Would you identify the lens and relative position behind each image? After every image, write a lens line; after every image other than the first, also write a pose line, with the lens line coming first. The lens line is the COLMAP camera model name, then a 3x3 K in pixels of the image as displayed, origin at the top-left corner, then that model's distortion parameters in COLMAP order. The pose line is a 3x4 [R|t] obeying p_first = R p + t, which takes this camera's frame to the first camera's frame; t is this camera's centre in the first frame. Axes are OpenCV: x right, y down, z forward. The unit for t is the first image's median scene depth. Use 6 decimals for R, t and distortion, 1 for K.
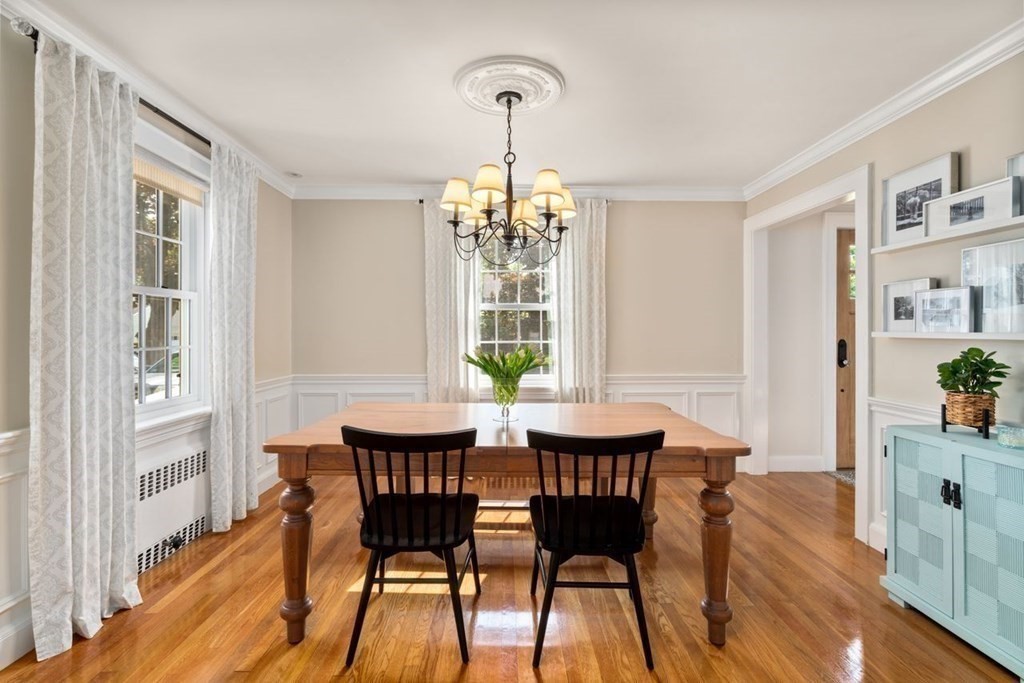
lens RADIAL K [[466.6, 0, 512.9], [0, 466.6, 329.1], [0, 0, 1]] dist [-0.000911, 0.000493]
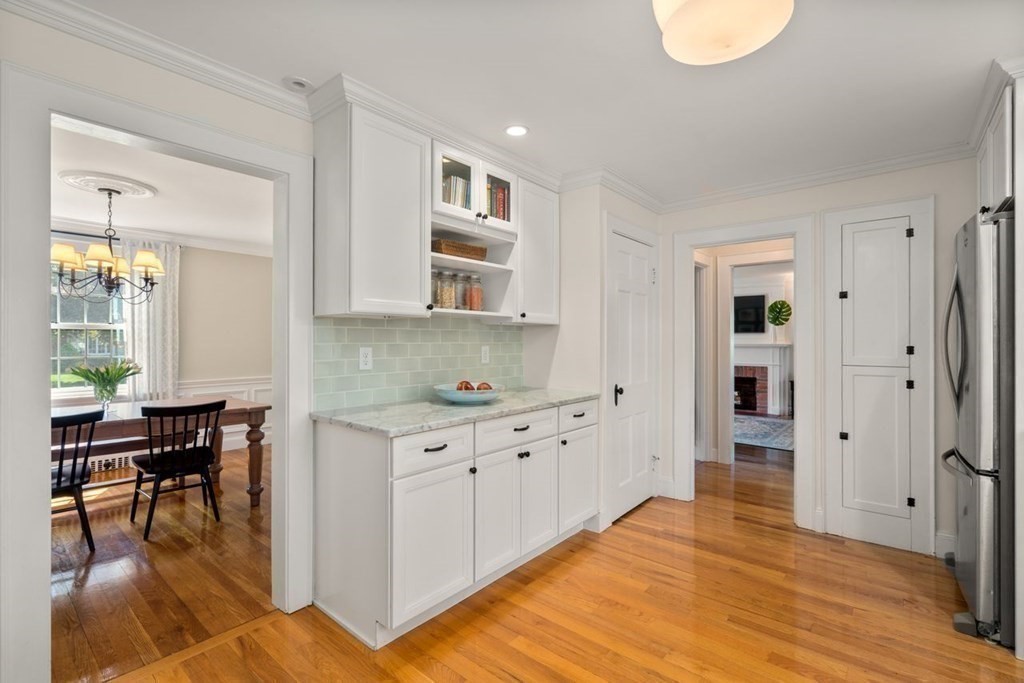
lens RADIAL K [[467.7, 0, 509.5], [0, 467.7, 337.9], [0, 0, 1]] dist [-0.001947, -0.000361]
pose [[0.662609, 0.002962, 0.748960, -0.270886], [-0.002313, 0.999996, -0.001909, -0.036164], [-0.748962, -0.000467, 0.662613, -0.901889]]
